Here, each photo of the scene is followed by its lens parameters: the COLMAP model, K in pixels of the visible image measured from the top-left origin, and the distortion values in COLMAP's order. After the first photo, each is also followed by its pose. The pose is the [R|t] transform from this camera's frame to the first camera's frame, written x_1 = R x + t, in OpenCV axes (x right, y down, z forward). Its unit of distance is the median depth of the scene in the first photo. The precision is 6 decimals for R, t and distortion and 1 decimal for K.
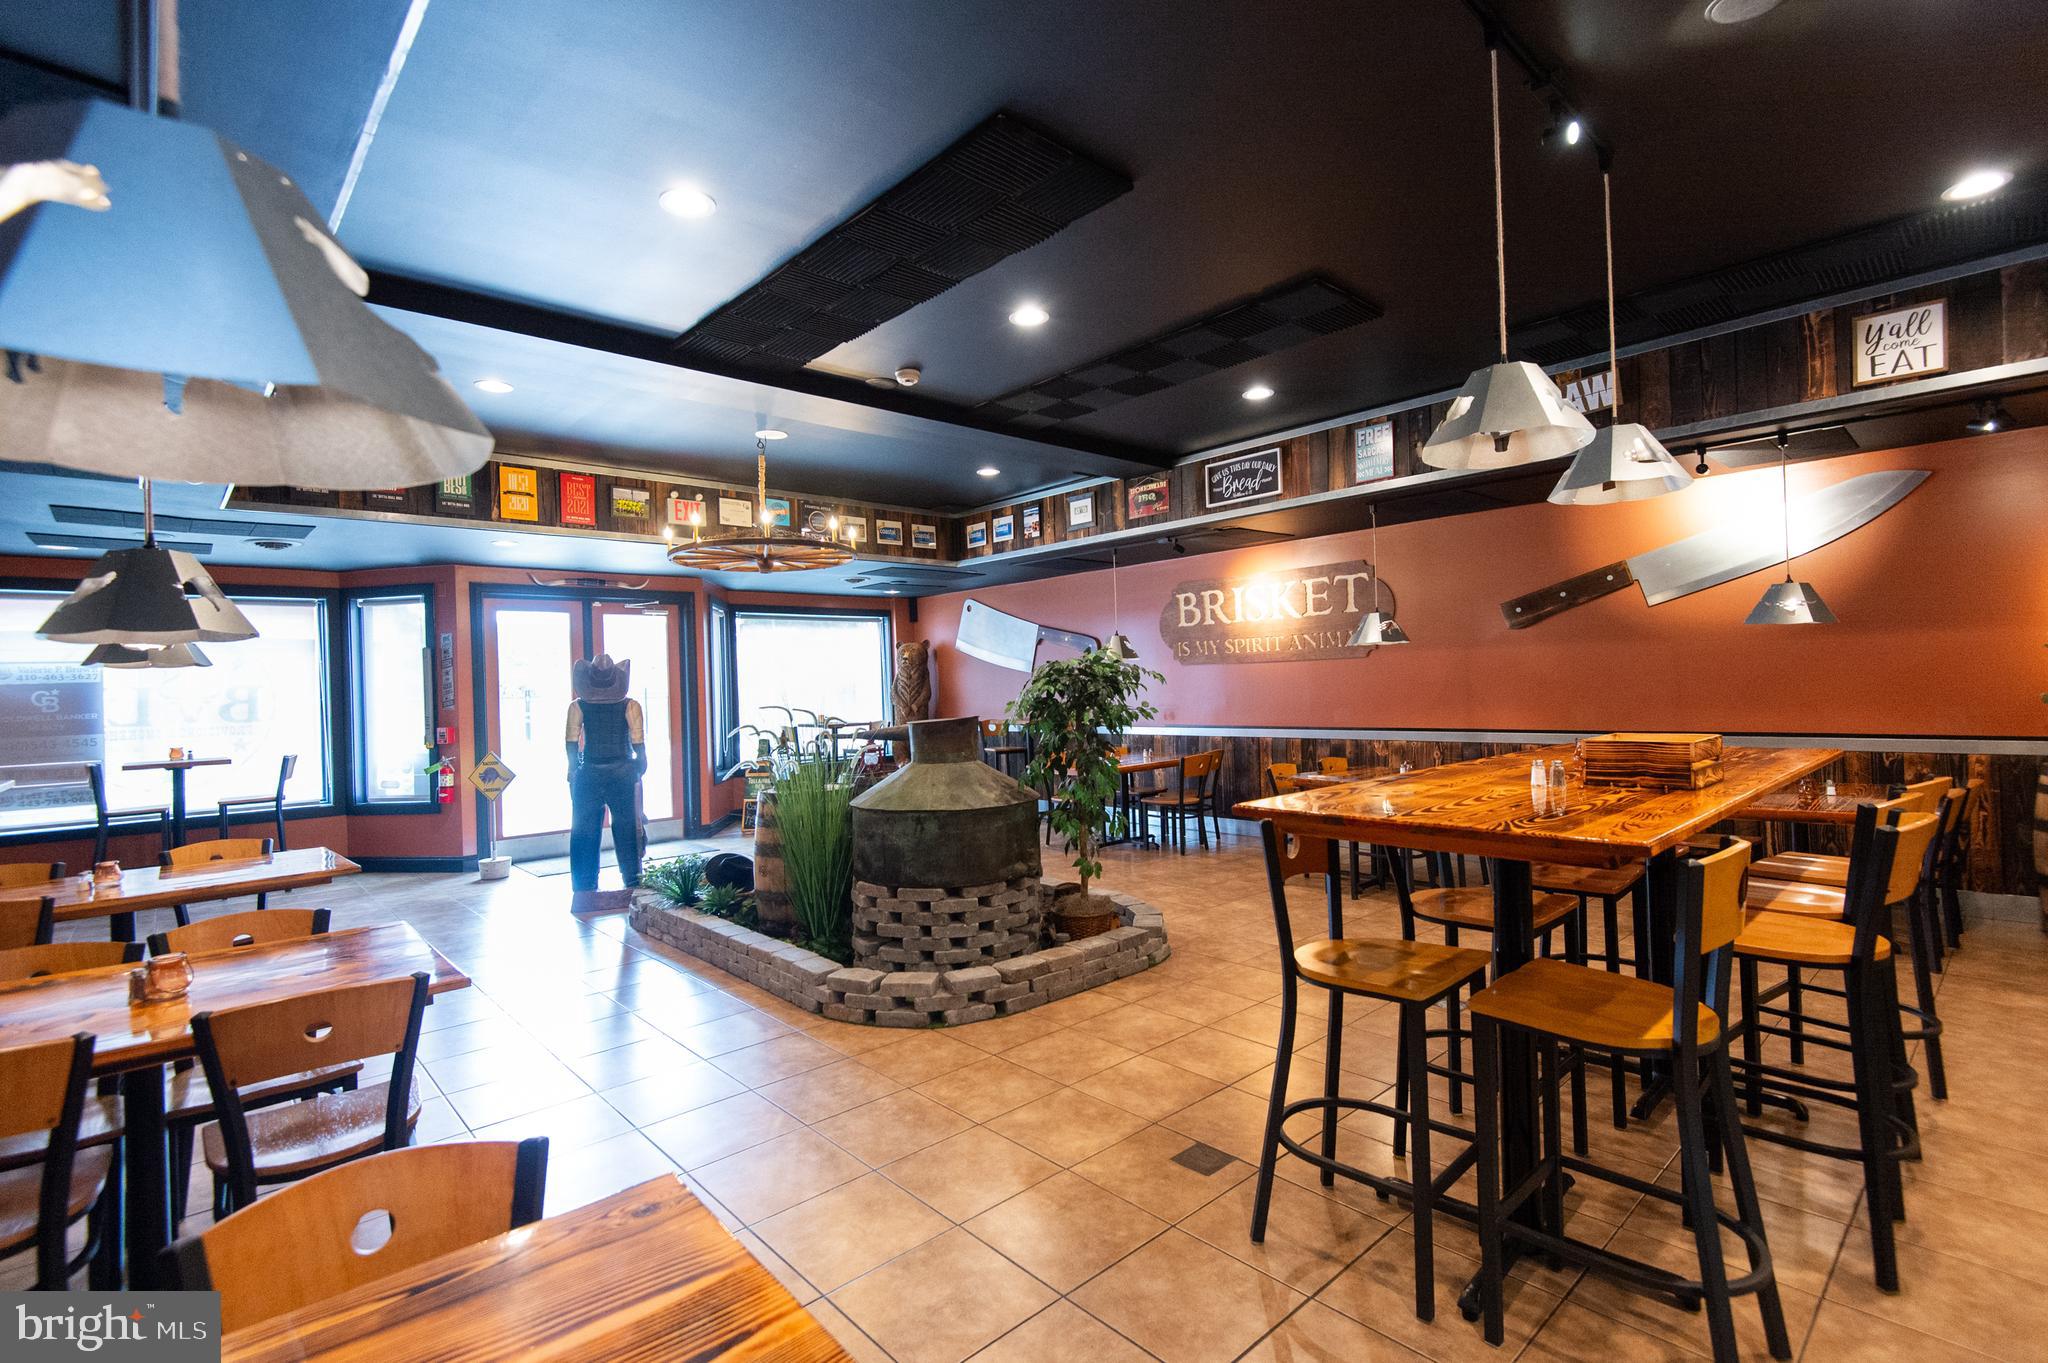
lens RADIAL K [[934.8, 0, 1024.0], [0, 934.8, 681.5], [0, 0, 1]] dist [0.031340, -0.000339]
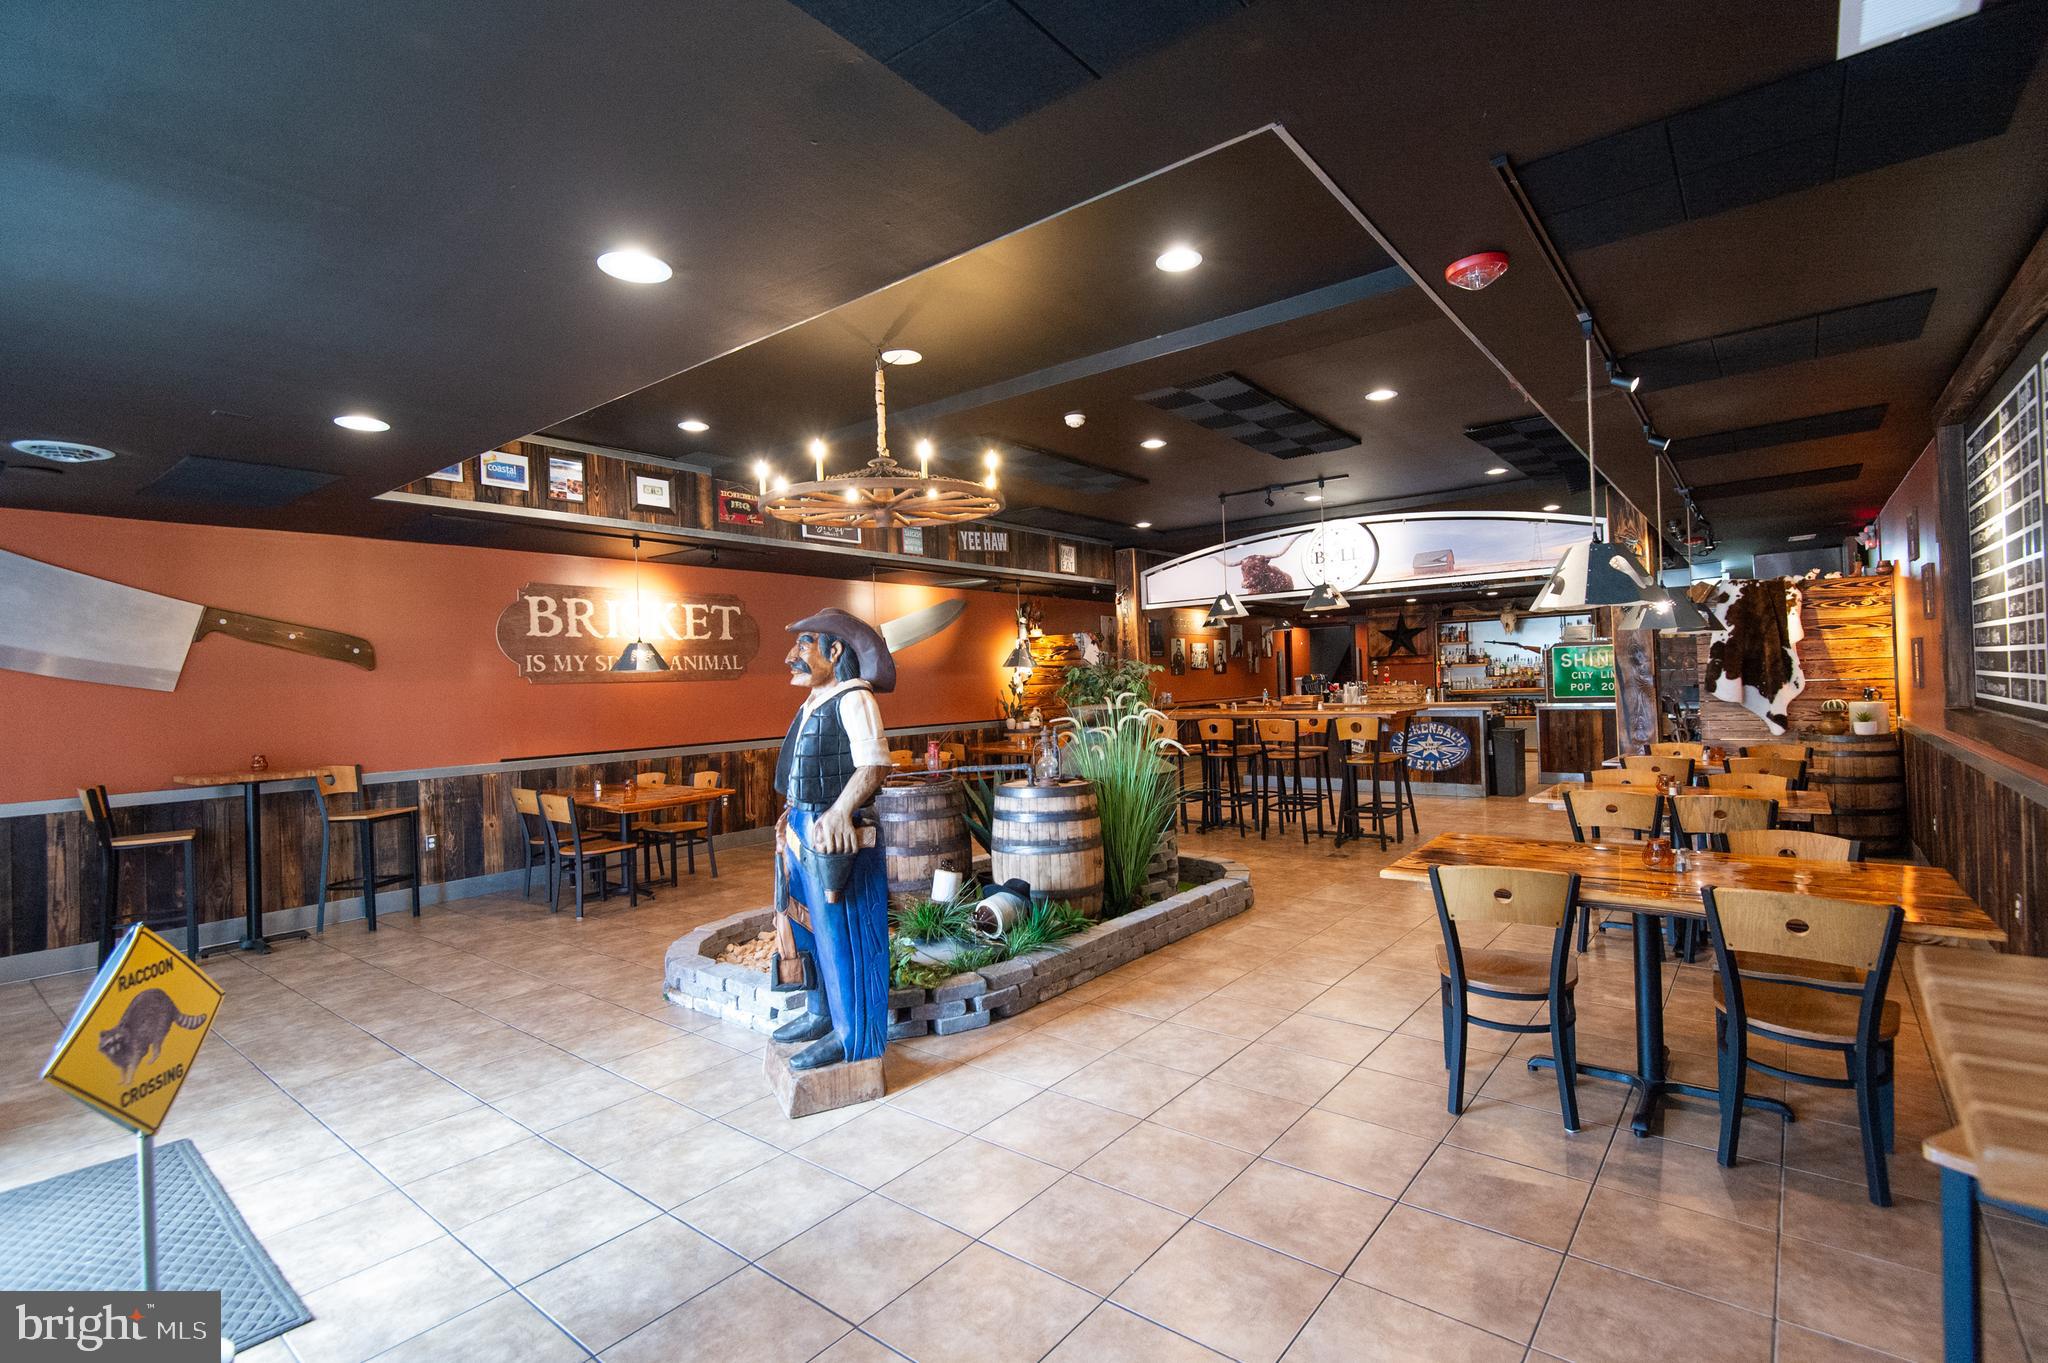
lens RADIAL K [[943.8, 0, 1036.0], [0, 943.8, 677.2], [0, 0, 1]] dist [0.046481, -0.031119]
pose [[-0.163450, 0.043846, 0.985577, -0.820247], [0.036519, 0.998596, -0.038369, 0.028687], [-0.985875, 0.029721, -0.164822, 0.801401]]
